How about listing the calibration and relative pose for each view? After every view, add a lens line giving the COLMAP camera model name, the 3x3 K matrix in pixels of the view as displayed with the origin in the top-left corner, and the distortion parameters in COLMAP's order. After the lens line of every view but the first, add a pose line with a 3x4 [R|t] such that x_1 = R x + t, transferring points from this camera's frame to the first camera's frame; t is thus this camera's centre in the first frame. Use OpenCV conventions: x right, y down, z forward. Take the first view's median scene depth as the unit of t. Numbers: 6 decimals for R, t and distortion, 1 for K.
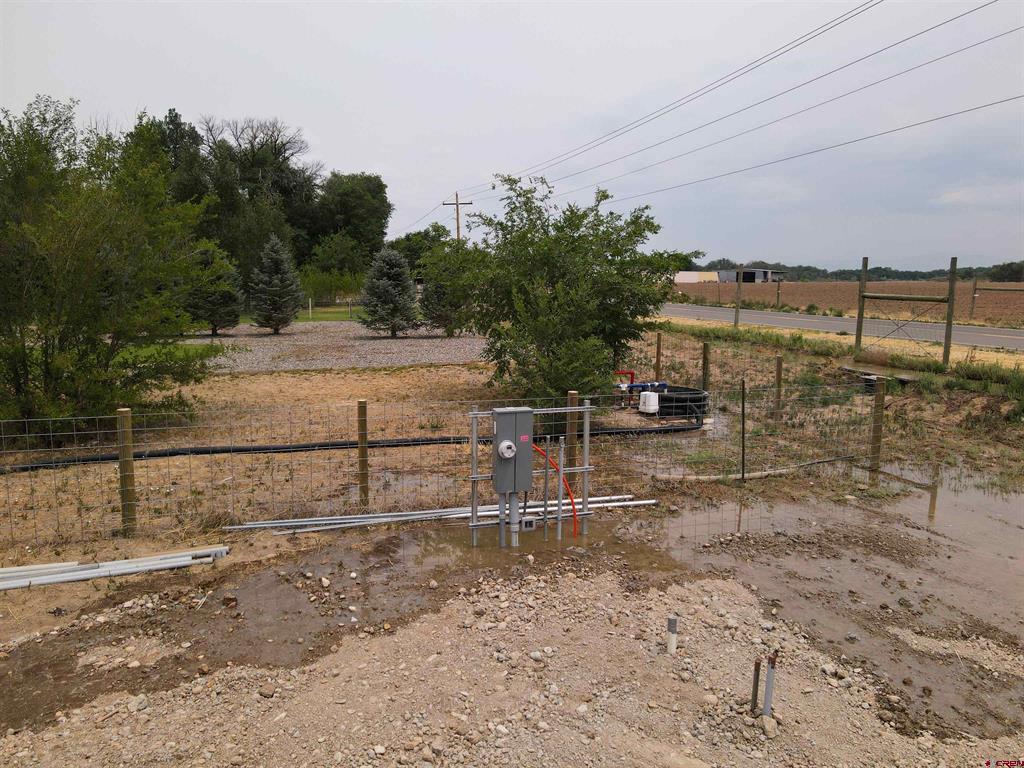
lens RADIAL K [[750.0, 0, 508.9], [0, 750.0, 386.5], [0, 0, 1]] dist [0.013443, 0.002578]
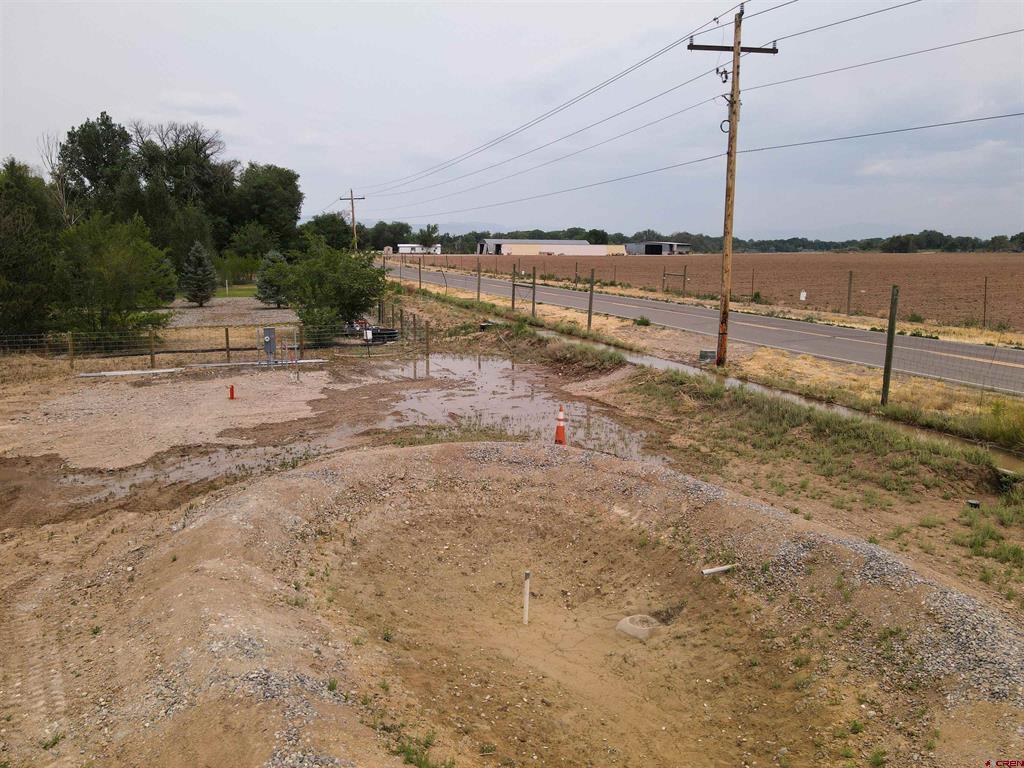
lens RADIAL K [[750.0, 0, 517.1], [0, 750.0, 381.6], [0, 0, 1]] dist [0.013443, 0.002578]
pose [[0.995635, -0.017558, 0.091666, 0.072747], [0.014525, 0.999328, 0.033651, 0.015785], [-0.092195, -0.032172, 0.995221, -0.226791]]
